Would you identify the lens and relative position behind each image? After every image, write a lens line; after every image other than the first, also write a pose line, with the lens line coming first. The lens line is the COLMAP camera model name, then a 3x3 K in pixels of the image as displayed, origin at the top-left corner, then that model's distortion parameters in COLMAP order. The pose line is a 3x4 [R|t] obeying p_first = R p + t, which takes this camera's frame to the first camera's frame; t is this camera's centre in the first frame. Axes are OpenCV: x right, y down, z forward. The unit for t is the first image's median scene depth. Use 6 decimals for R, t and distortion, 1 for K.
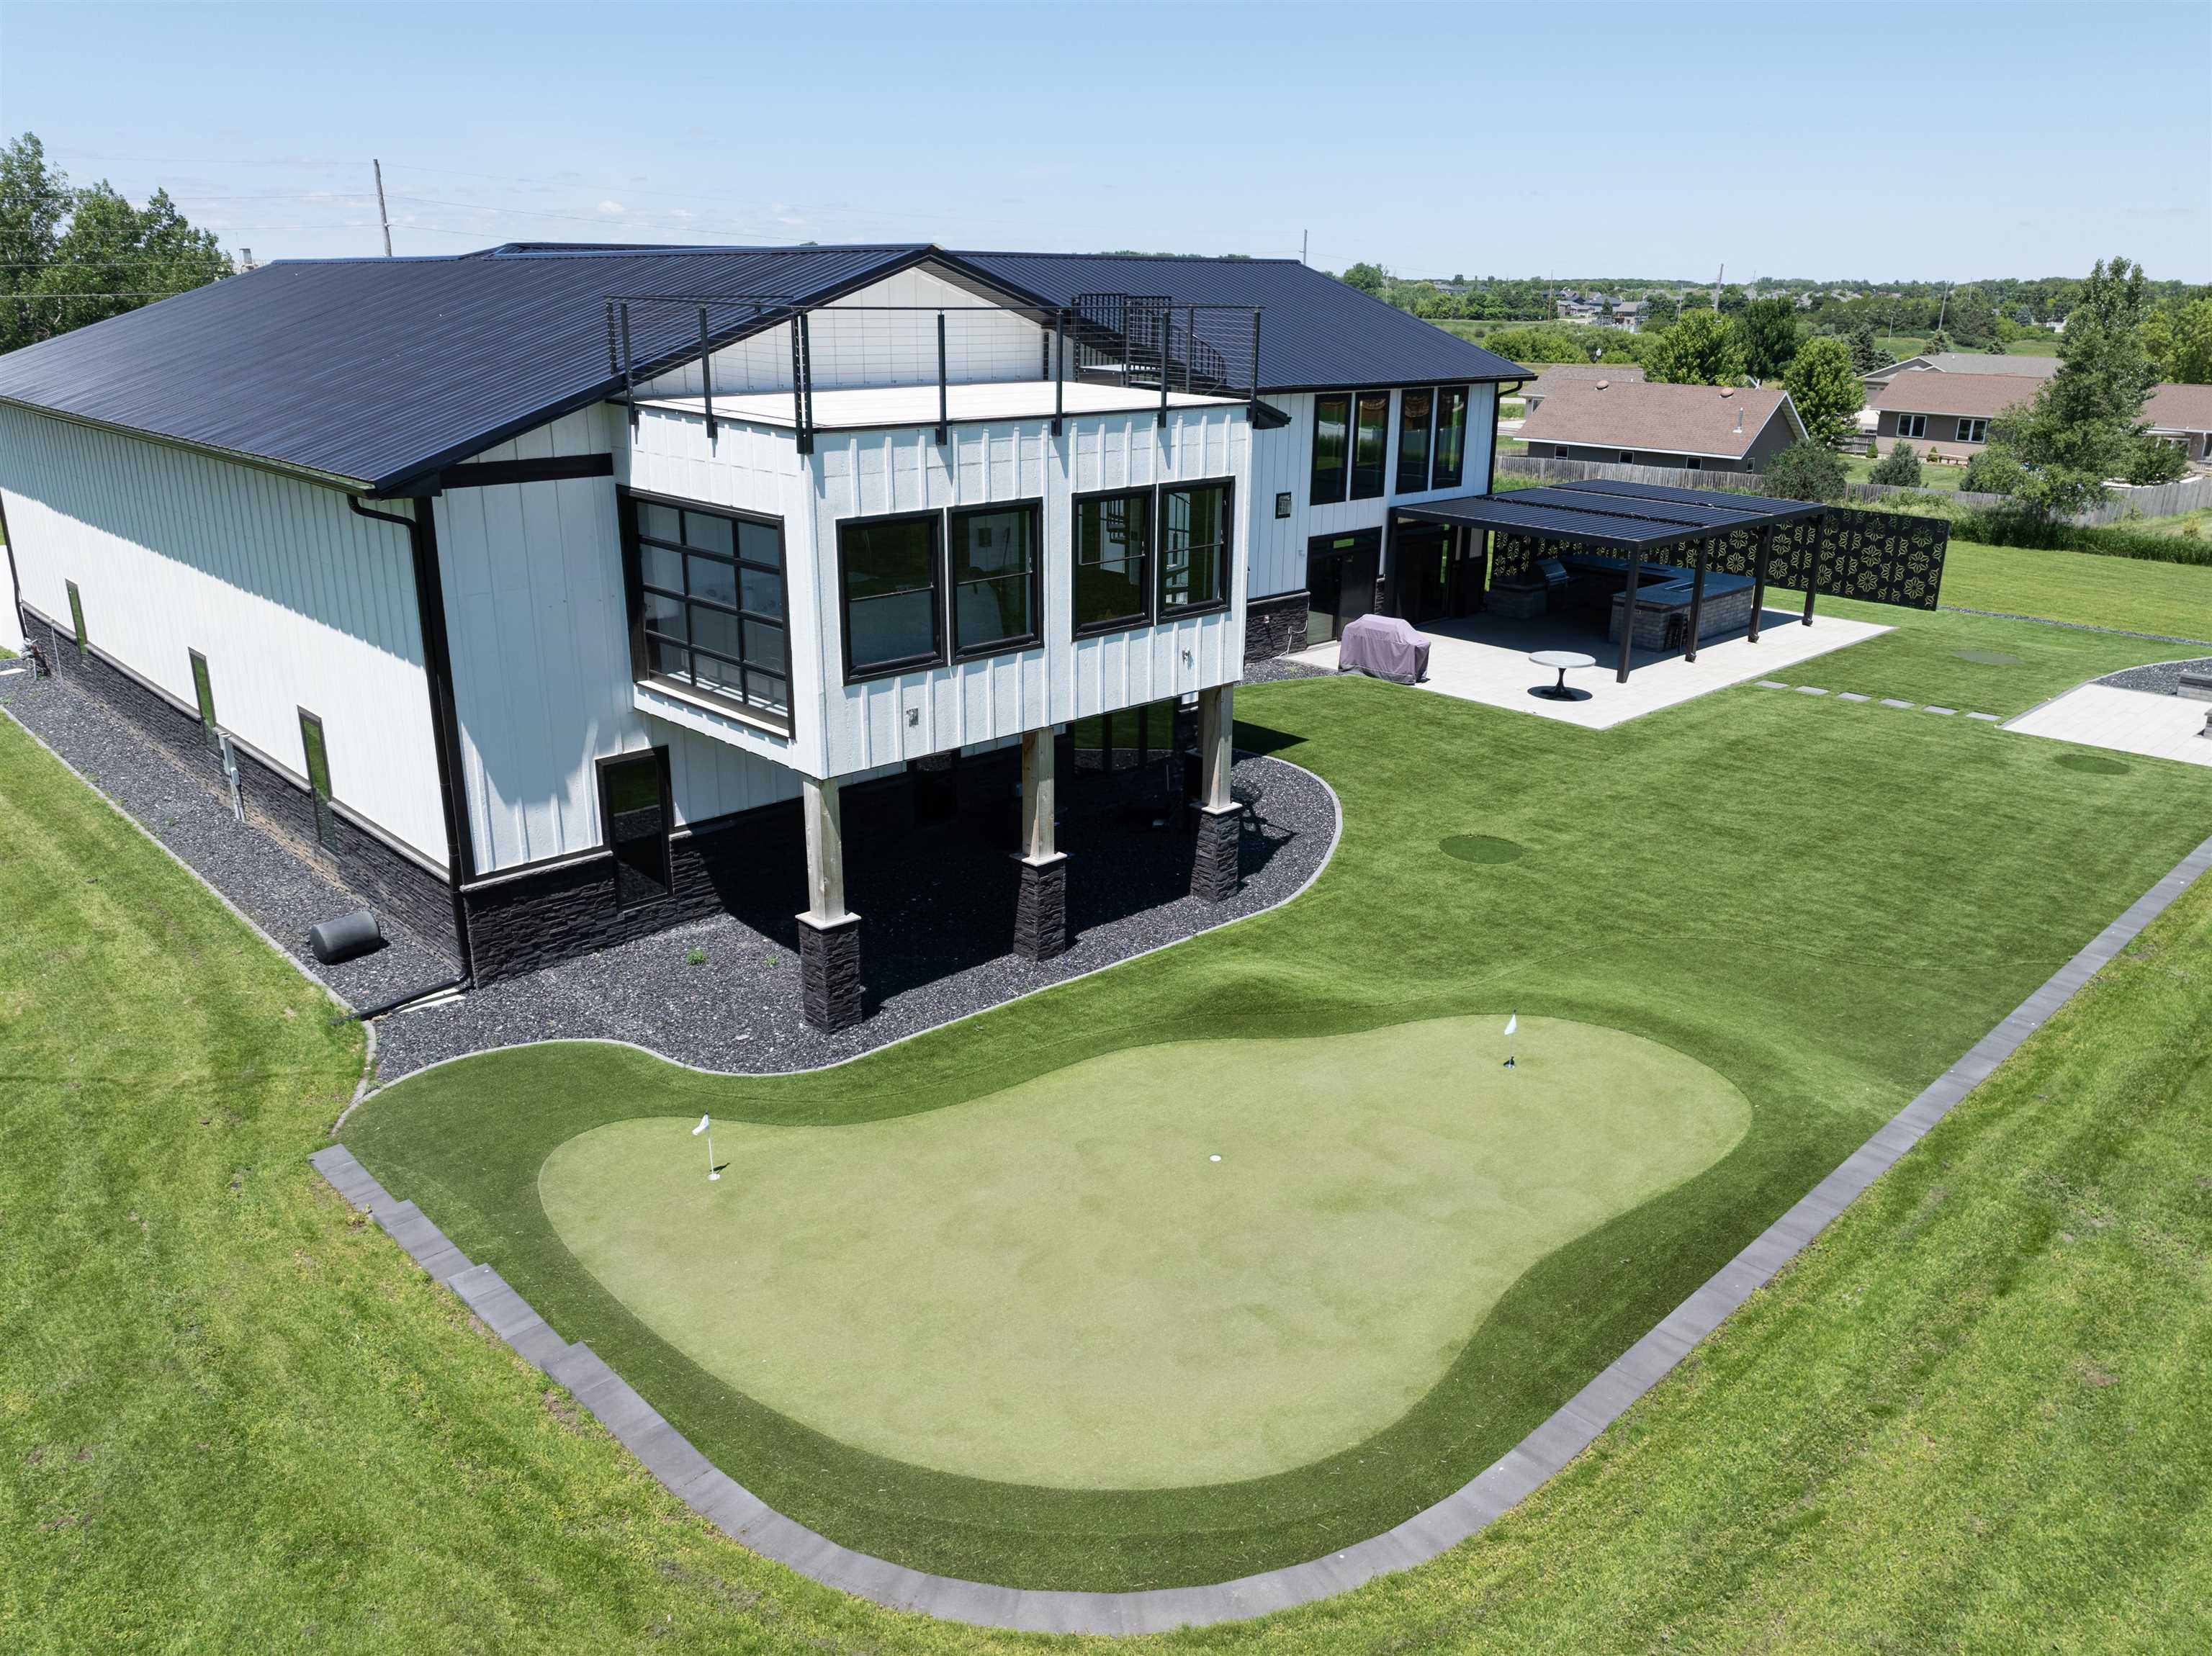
lens RADIAL K [[1605.7, 0, 1118.5], [0, 1605.7, 816.7], [0, 0, 1]] dist [-0.042716, 0.012629]
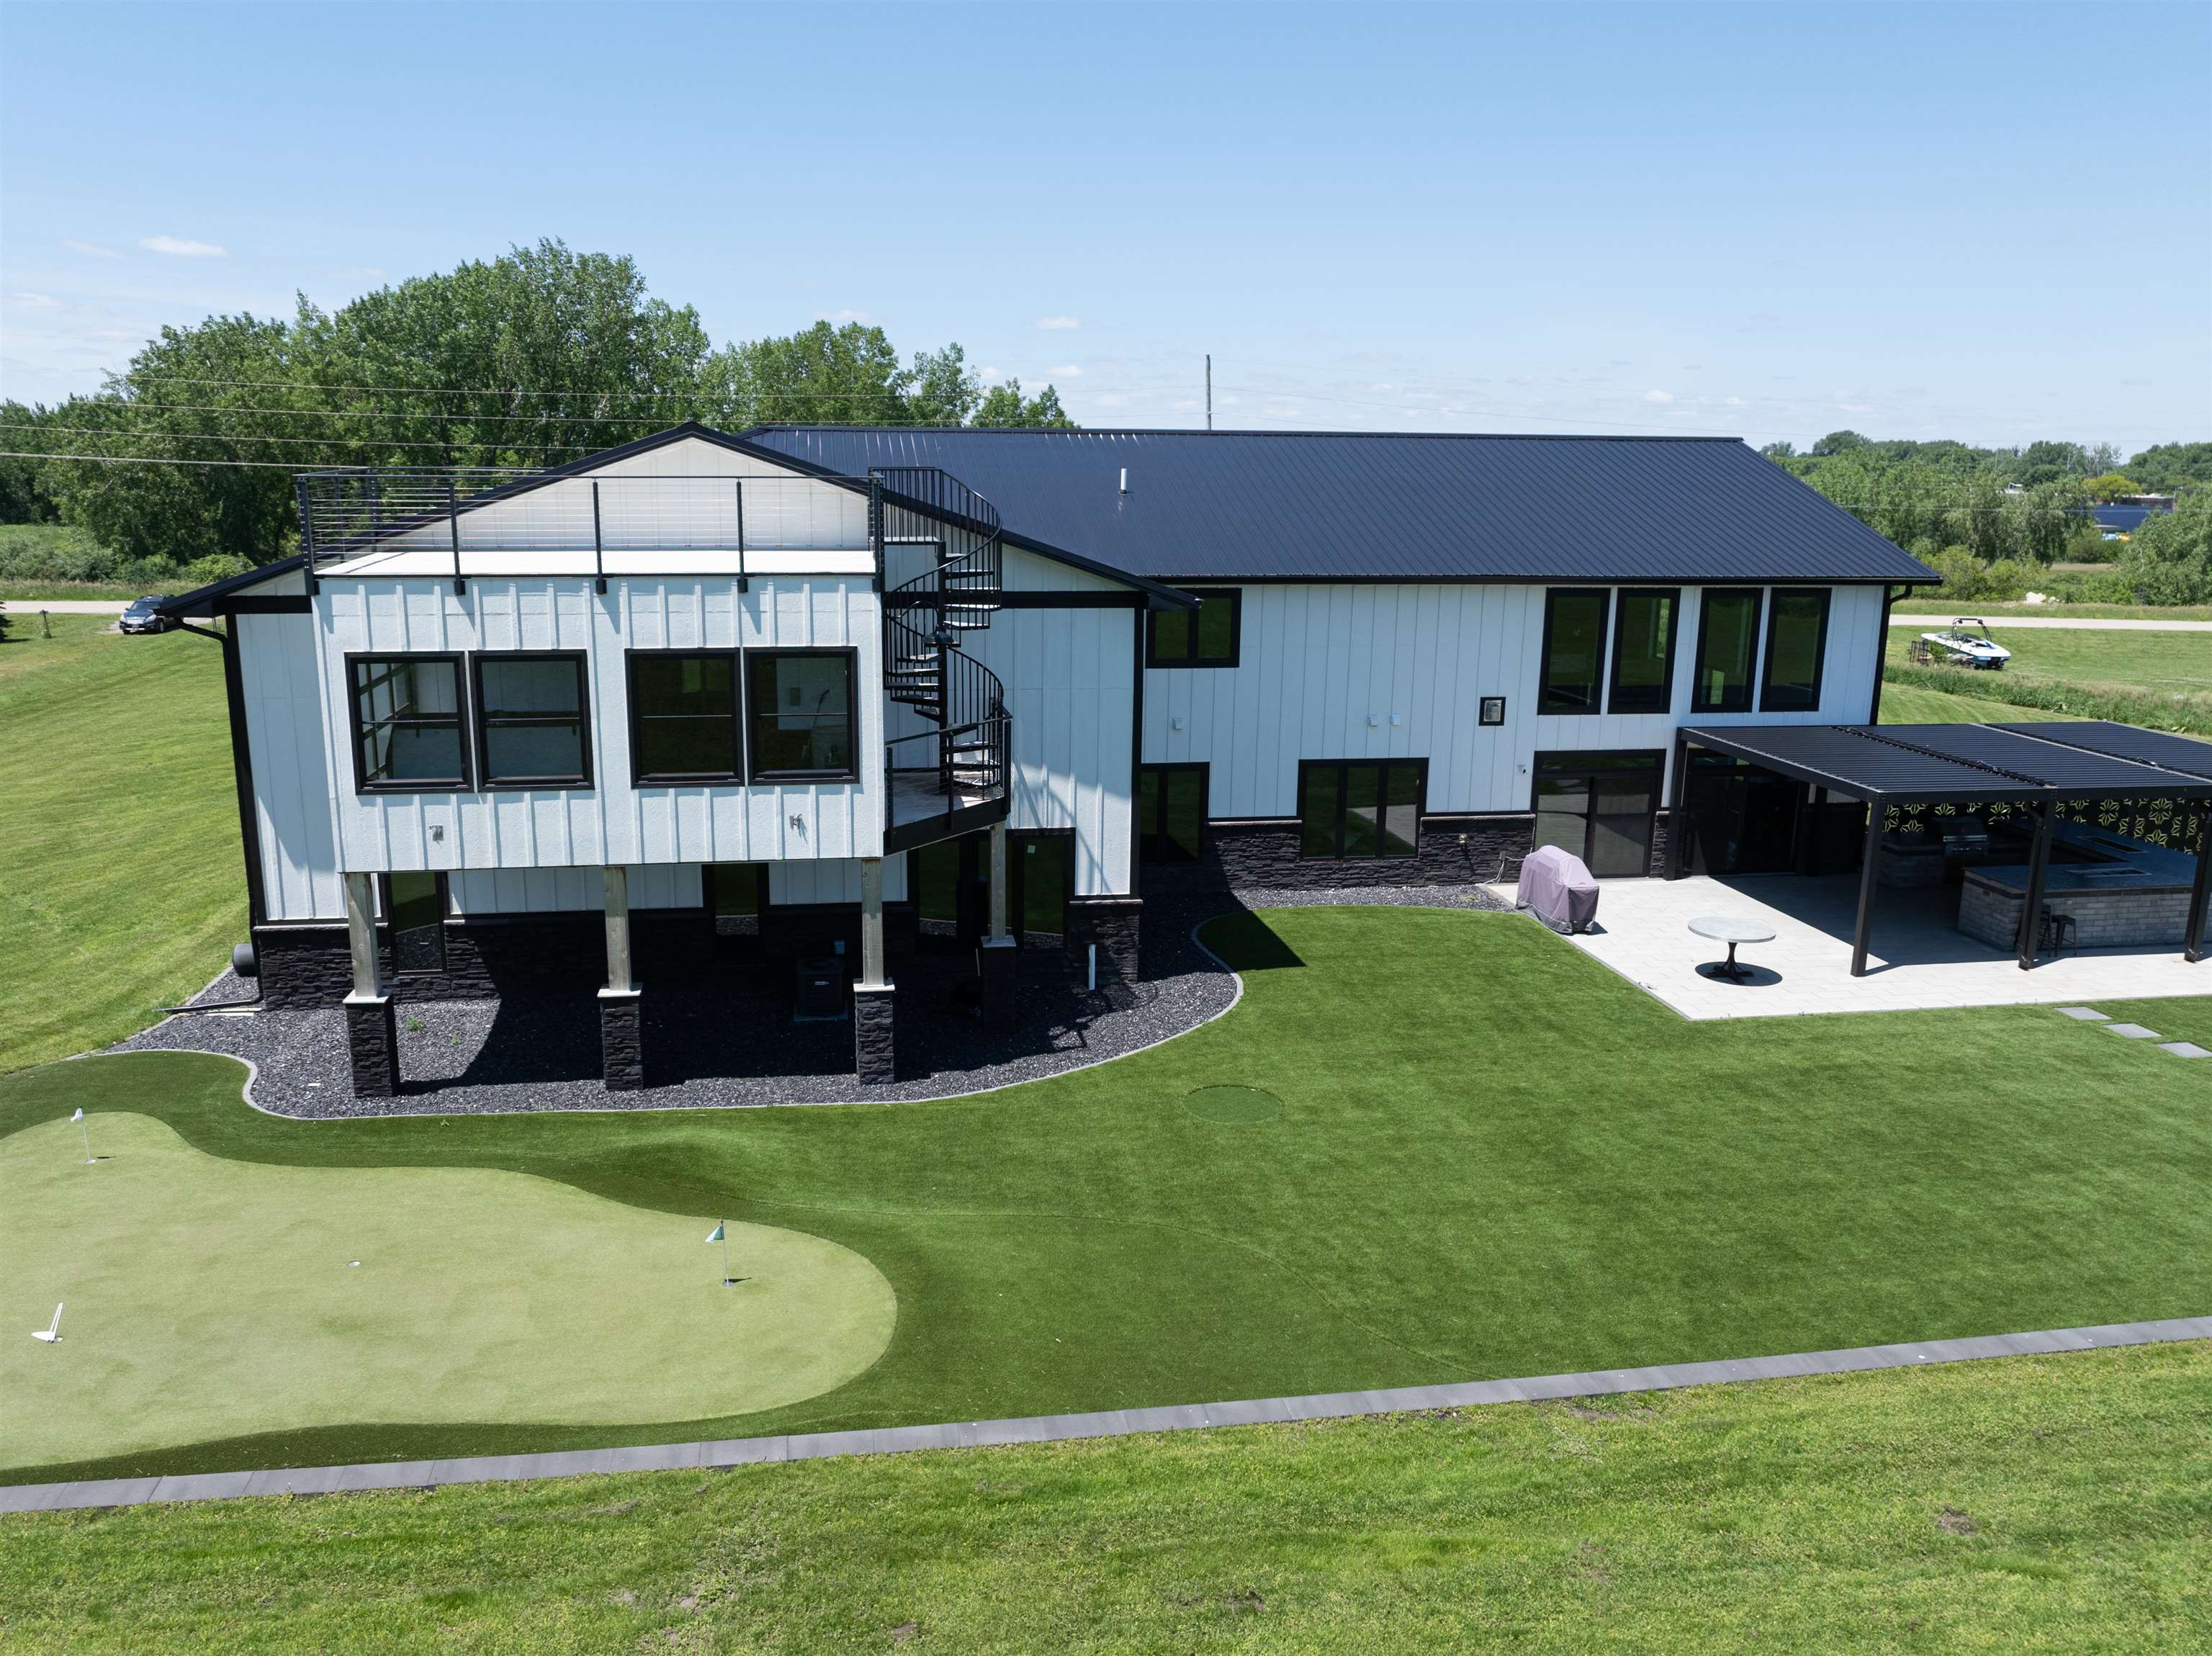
lens RADIAL K [[1672.2, 0, 1070.6], [0, 1672.2, 859.6], [0, 0, 1]] dist [-0.037866, -0.003901]
pose [[0.813466, 0.130100, -0.566874, 0.725372], [-0.183099, 0.982387, -0.037285, -0.065919], [0.552039, 0.134124, 0.822960, 0.232684]]
